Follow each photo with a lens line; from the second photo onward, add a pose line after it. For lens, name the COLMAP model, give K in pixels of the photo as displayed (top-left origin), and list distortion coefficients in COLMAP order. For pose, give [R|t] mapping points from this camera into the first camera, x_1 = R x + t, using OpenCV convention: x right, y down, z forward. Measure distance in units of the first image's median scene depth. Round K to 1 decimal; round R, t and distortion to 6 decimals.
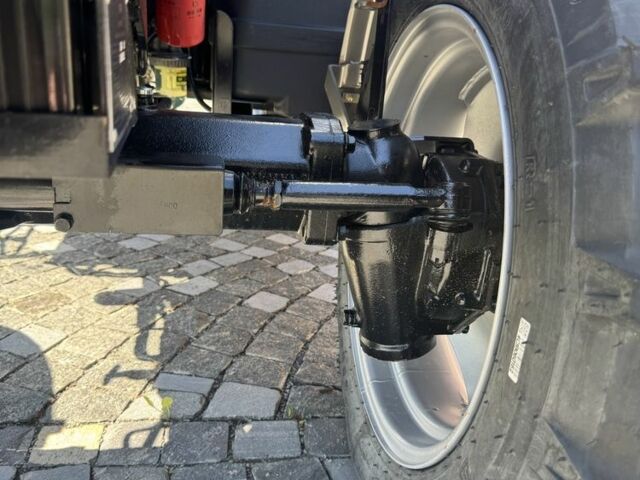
lens RADIAL K [[589.1, 0, 310.0], [0, 589.1, 251.3], [0, 0, 1]] dist [0.100981, -0.208589]
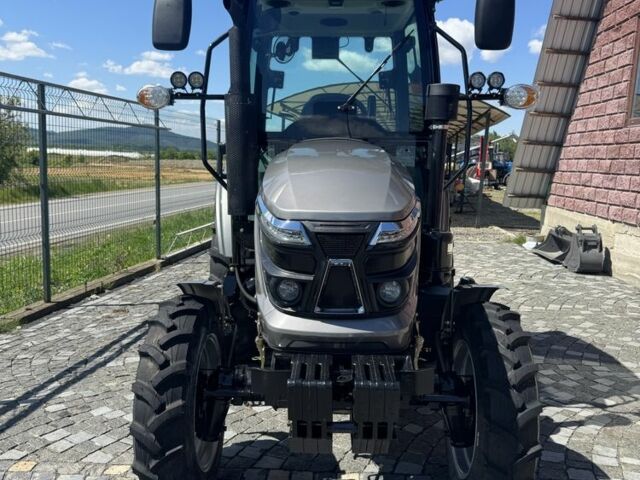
lens RADIAL K [[589.1, 0, 310.0], [0, 589.1, 251.3], [0, 0, 1]] dist [0.100981, -0.208589]
pose [[0.978941, -0.040199, -0.200148, 0.022615], [-0.002335, 0.978152, -0.207878, -0.126616], [0.204132, 0.203968, 0.957459, -1.714674]]
